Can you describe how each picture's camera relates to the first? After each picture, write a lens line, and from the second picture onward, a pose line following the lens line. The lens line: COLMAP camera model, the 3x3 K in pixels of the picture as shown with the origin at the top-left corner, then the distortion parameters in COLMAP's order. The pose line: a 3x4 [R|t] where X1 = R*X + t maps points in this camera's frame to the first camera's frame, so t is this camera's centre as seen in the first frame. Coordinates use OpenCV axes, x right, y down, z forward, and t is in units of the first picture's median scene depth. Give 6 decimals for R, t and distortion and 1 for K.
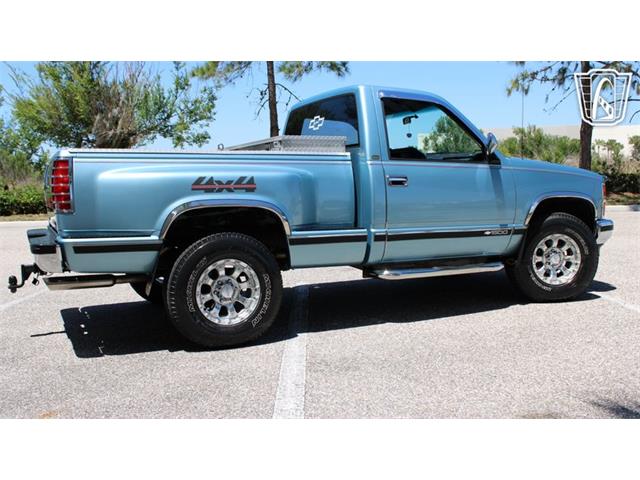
lens RADIAL K [[649.0, 0, 320.0], [0, 649.0, 240.0], [0, 0, 1]] dist [-0.096828, 0.025311]
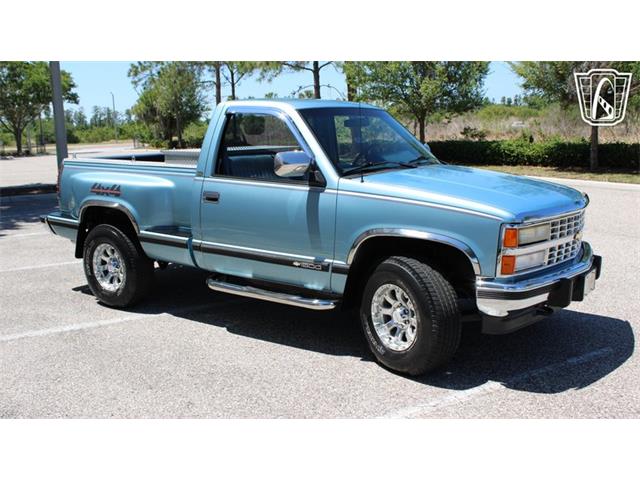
lens RADIAL K [[649.0, 0, 320.0], [0, 649.0, 240.0], [0, 0, 1]] dist [-0.096828, 0.025311]
pose [[0.498420, 0.166441, -0.850809, 1.031750], [-0.076300, 0.986011, 0.148192, -0.178488], [0.863572, -0.008945, 0.504147, 0.582887]]
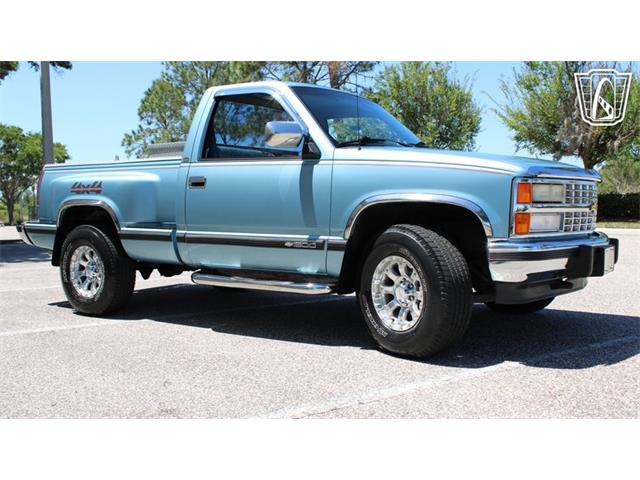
lens RADIAL K [[649.0, 0, 320.0], [0, 649.0, 240.0], [0, 0, 1]] dist [-0.096828, 0.025311]
pose [[0.508881, 0.060174, -0.858731, 0.982810], [-0.071897, 0.997039, 0.027260, -0.041582], [0.857830, 0.047868, 0.511700, 0.620288]]
